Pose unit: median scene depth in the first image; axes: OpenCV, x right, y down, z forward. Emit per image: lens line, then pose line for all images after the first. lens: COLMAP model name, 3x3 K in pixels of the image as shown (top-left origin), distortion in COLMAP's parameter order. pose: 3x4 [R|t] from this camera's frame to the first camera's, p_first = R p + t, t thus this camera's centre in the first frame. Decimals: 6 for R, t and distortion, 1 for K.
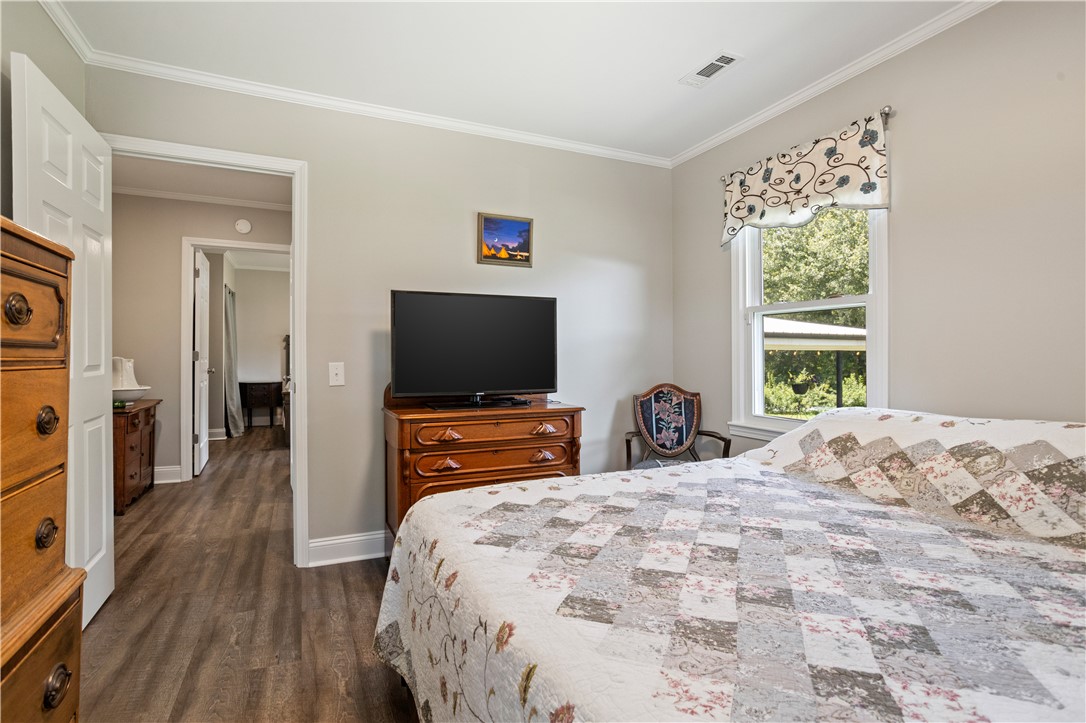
lens RADIAL K [[524.2, 0, 536.3], [0, 524.2, 356.7], [0, 0, 1]] dist [0.001015, 0.000817]
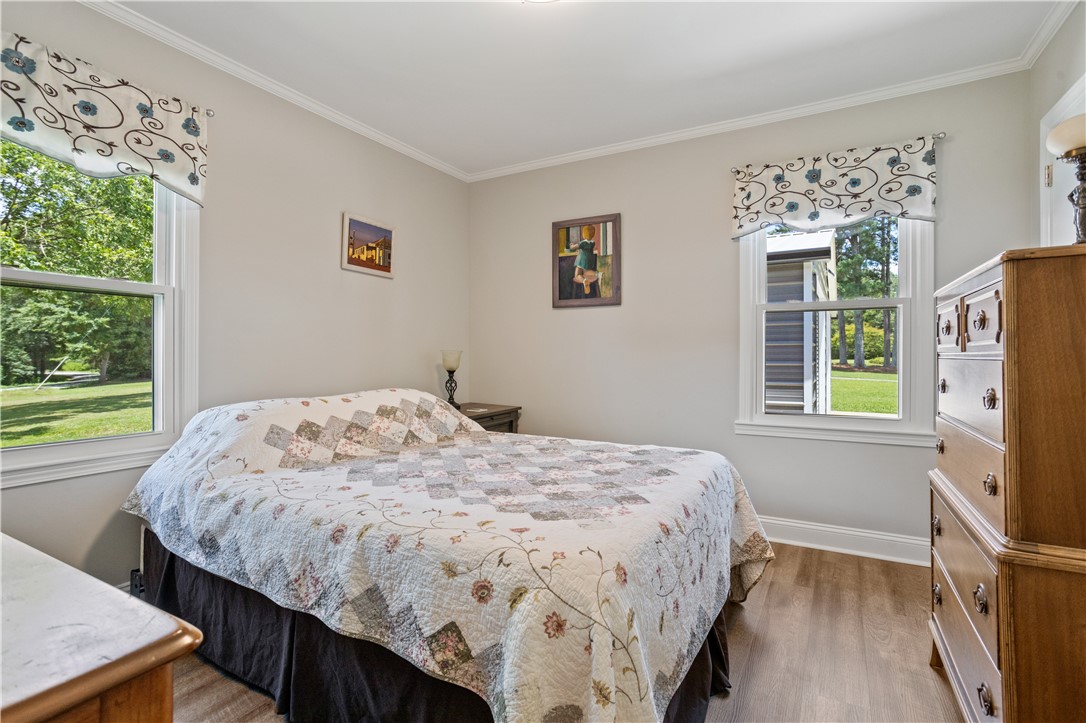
lens RADIAL K [[524.2, 0, 537.3], [0, 524.2, 357.6], [0, 0, 1]] dist [0.001015, 0.000817]
pose [[-0.574628, -0.001600, 0.818413, -0.679134], [-0.001969, 0.999998, 0.000573, 0.007660], [-0.818412, -0.001283, -0.574630, 1.337877]]
